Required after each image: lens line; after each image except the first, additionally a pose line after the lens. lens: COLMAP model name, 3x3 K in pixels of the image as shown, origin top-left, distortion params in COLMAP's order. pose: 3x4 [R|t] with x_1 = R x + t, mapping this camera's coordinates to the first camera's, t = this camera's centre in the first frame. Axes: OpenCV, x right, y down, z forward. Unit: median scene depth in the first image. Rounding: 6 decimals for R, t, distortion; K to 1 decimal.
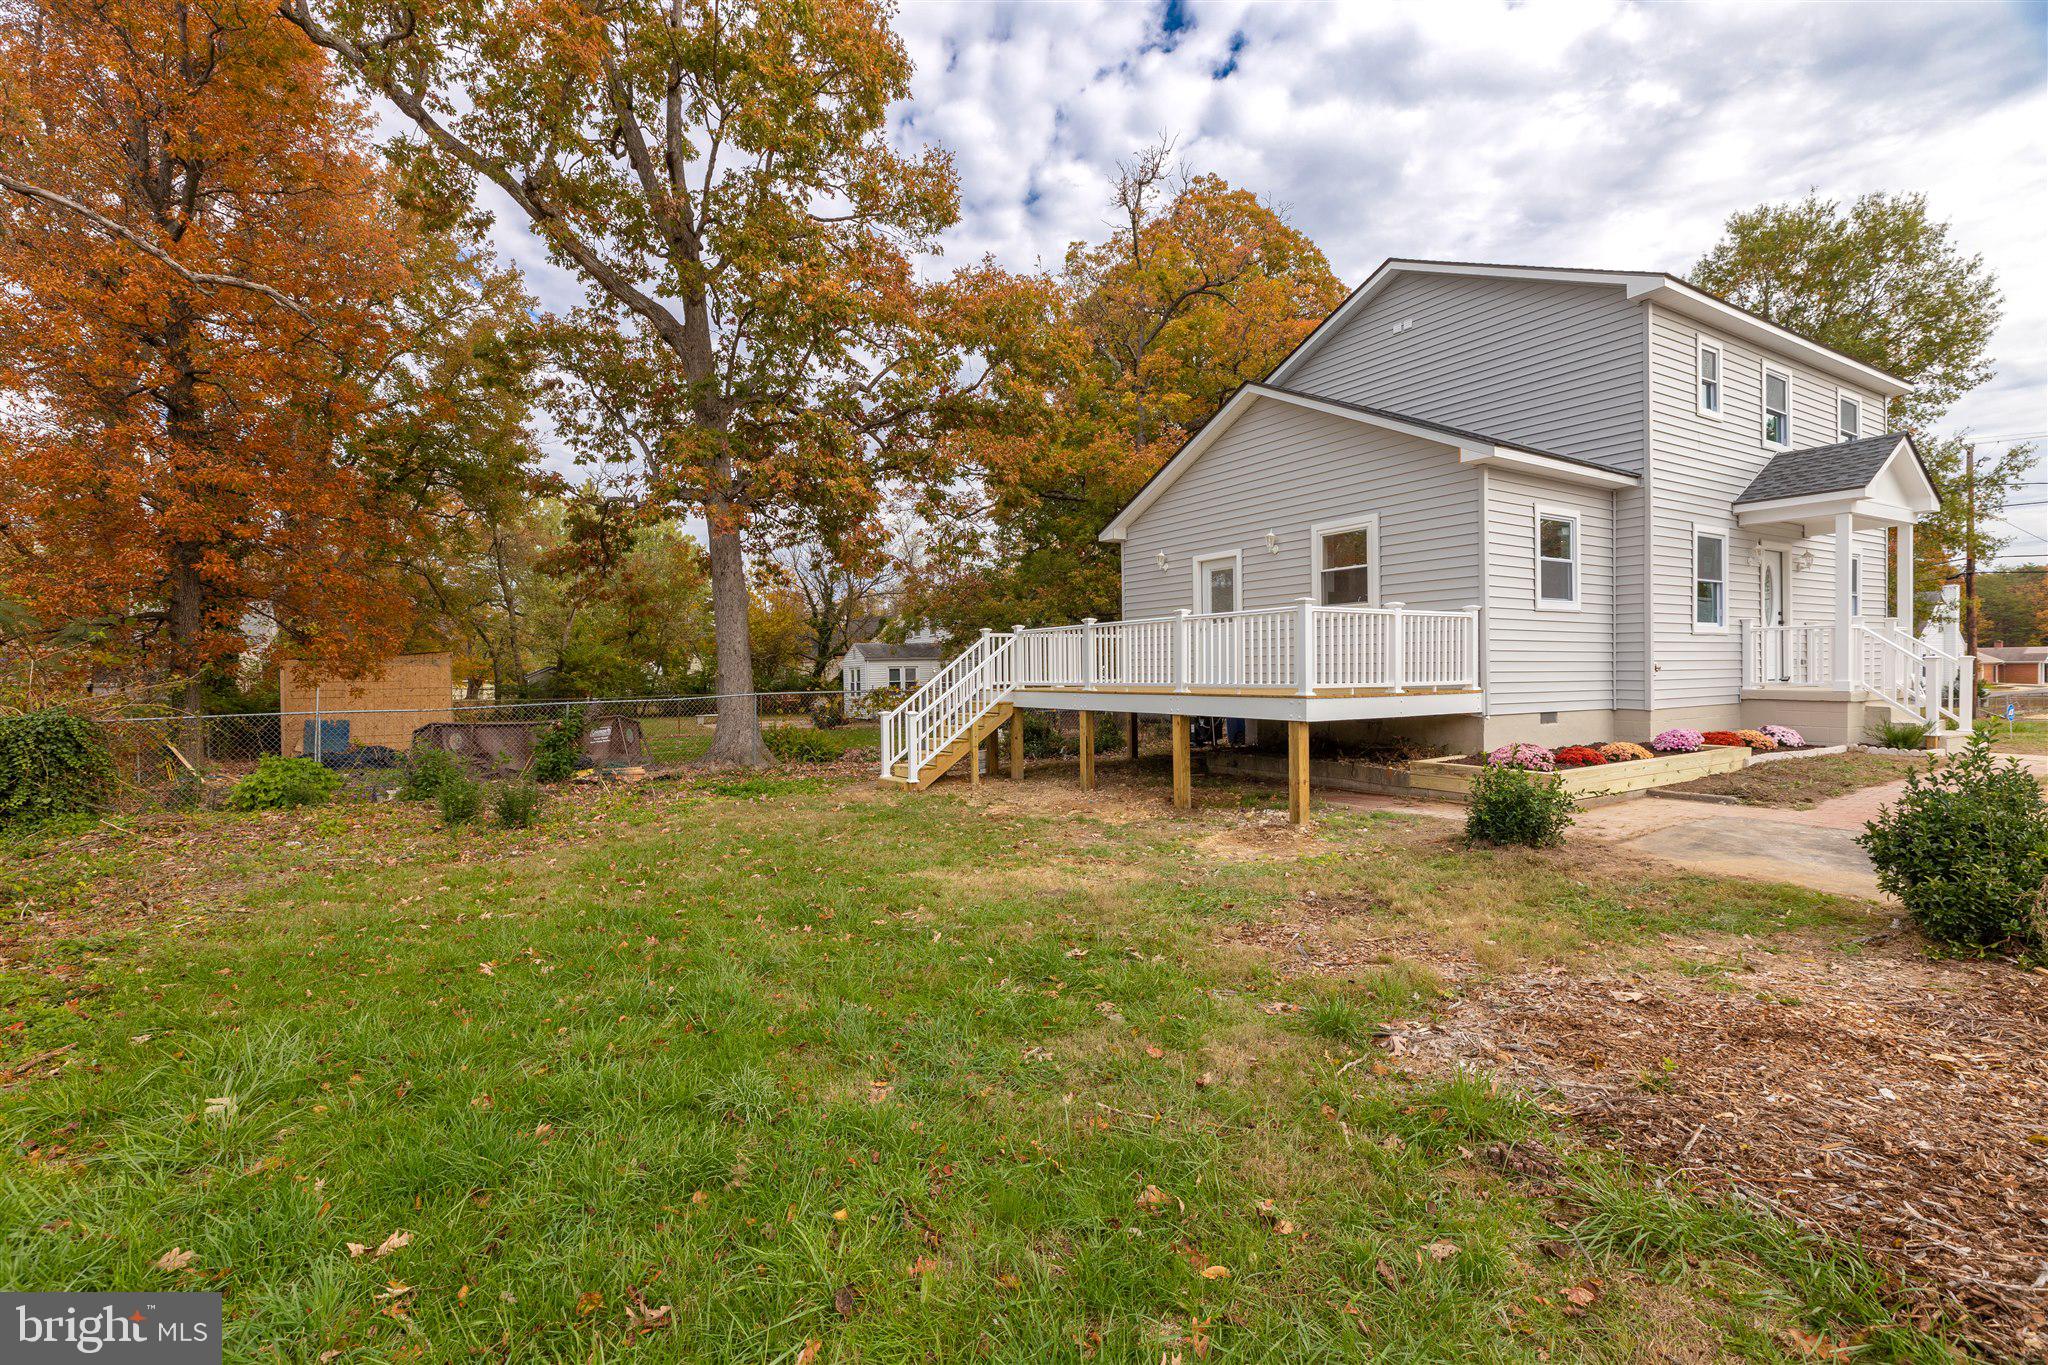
lens RADIAL K [[922.6, 0, 1019.7], [0, 922.6, 675.8], [0, 0, 1]] dist [0.002685, 0.000476]
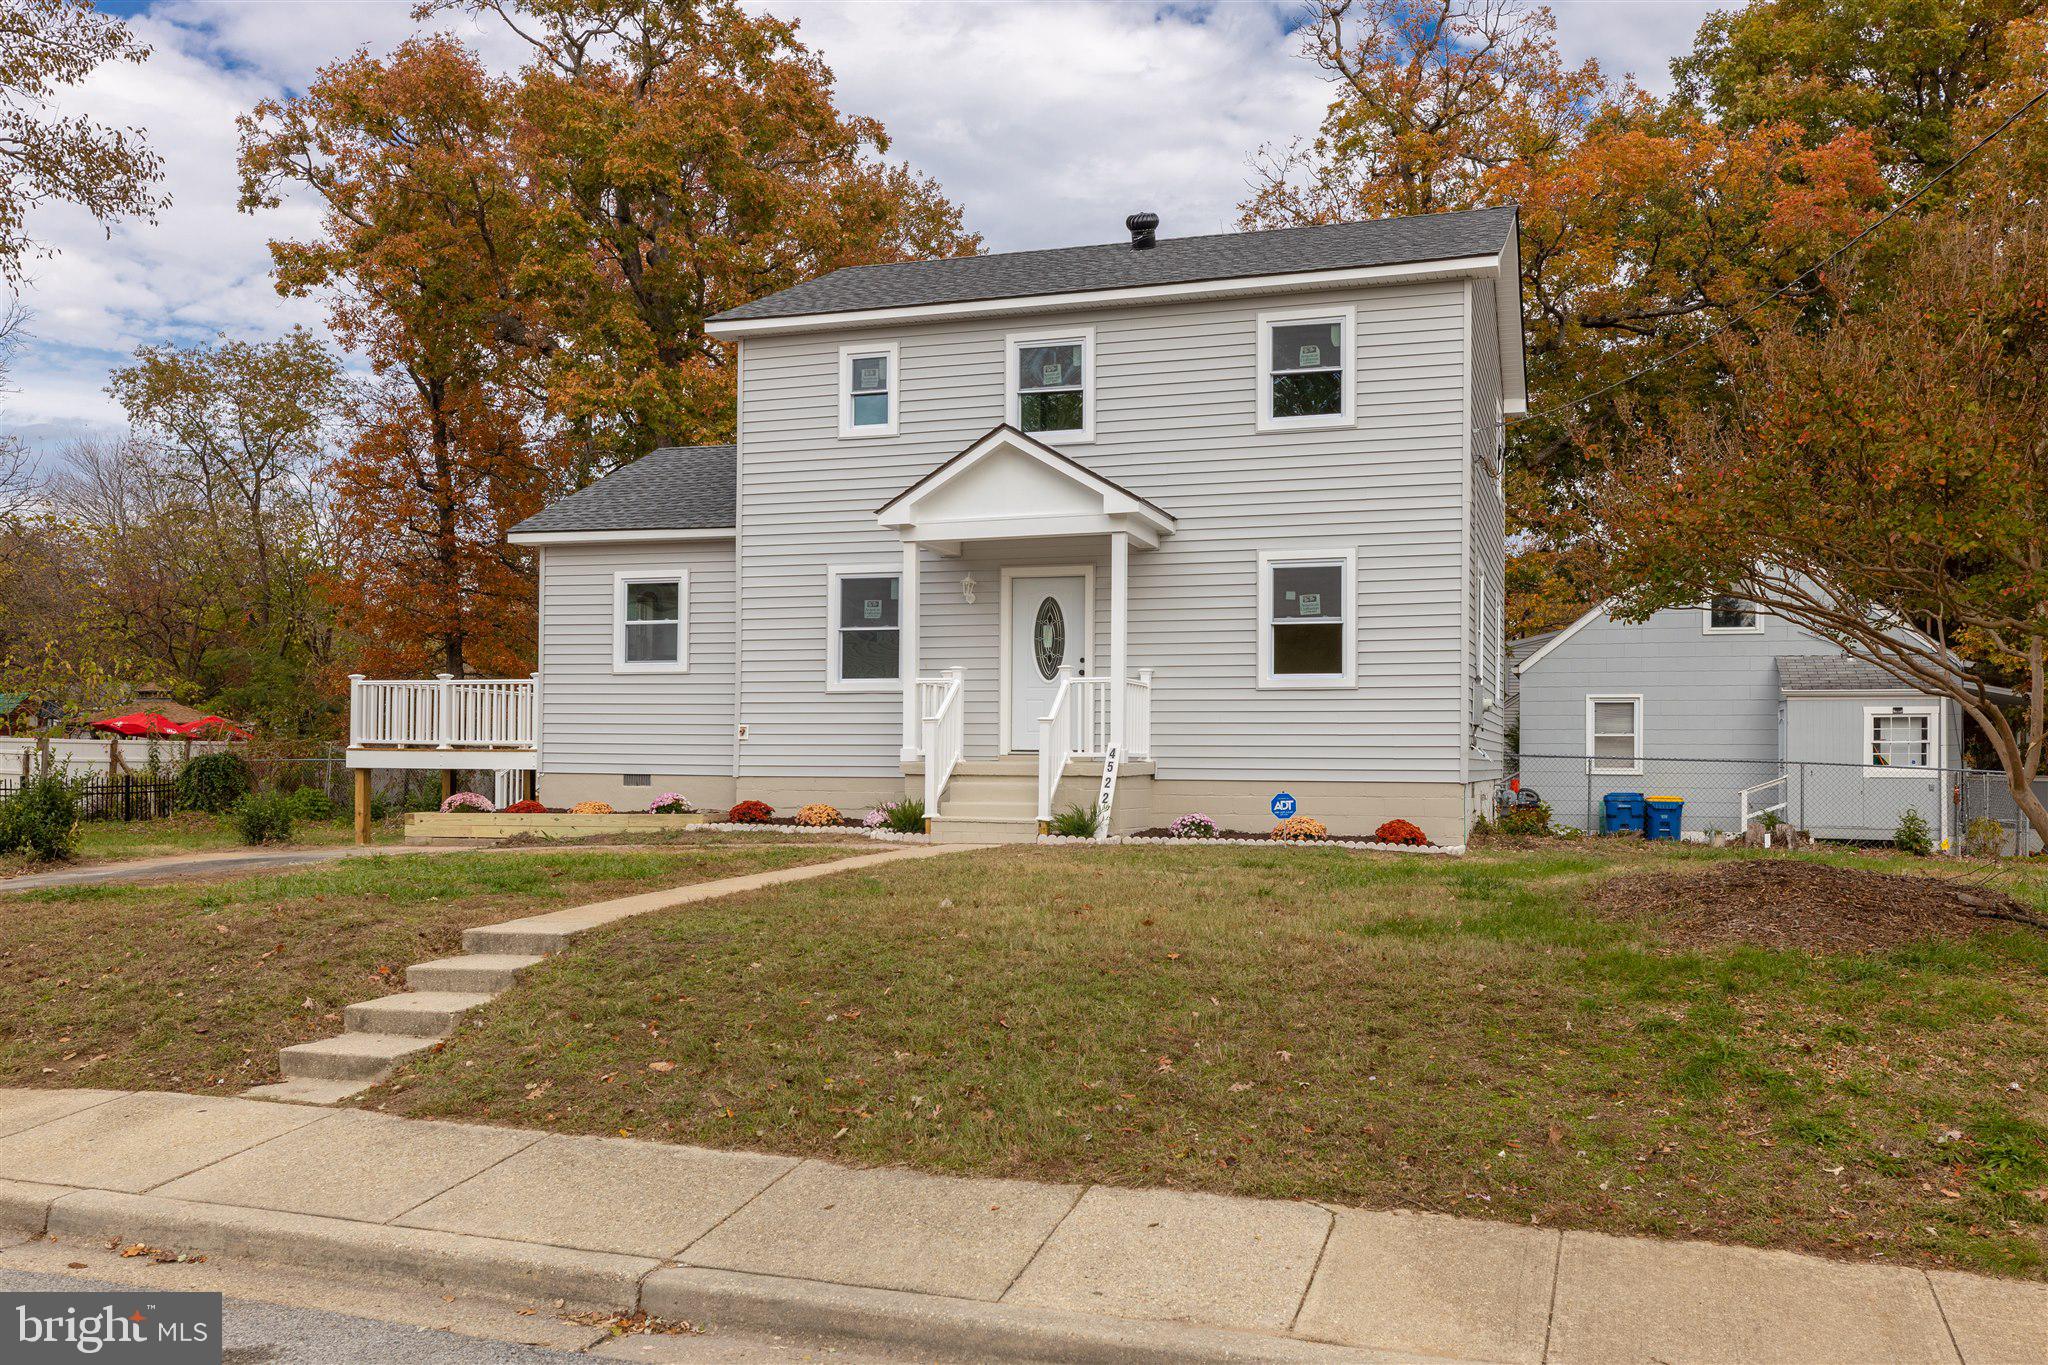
lens RADIAL K [[1542.1, 0, 1001.9], [0, 1542.1, 767.6], [0, 0, 1]] dist [0.005571, -0.003812]
pose [[0.661359, 0.020409, -0.749791, 2.011558], [-0.018856, 0.999766, 0.010581, 0.006524], [0.749832, 0.007141, 0.661590, 0.171476]]
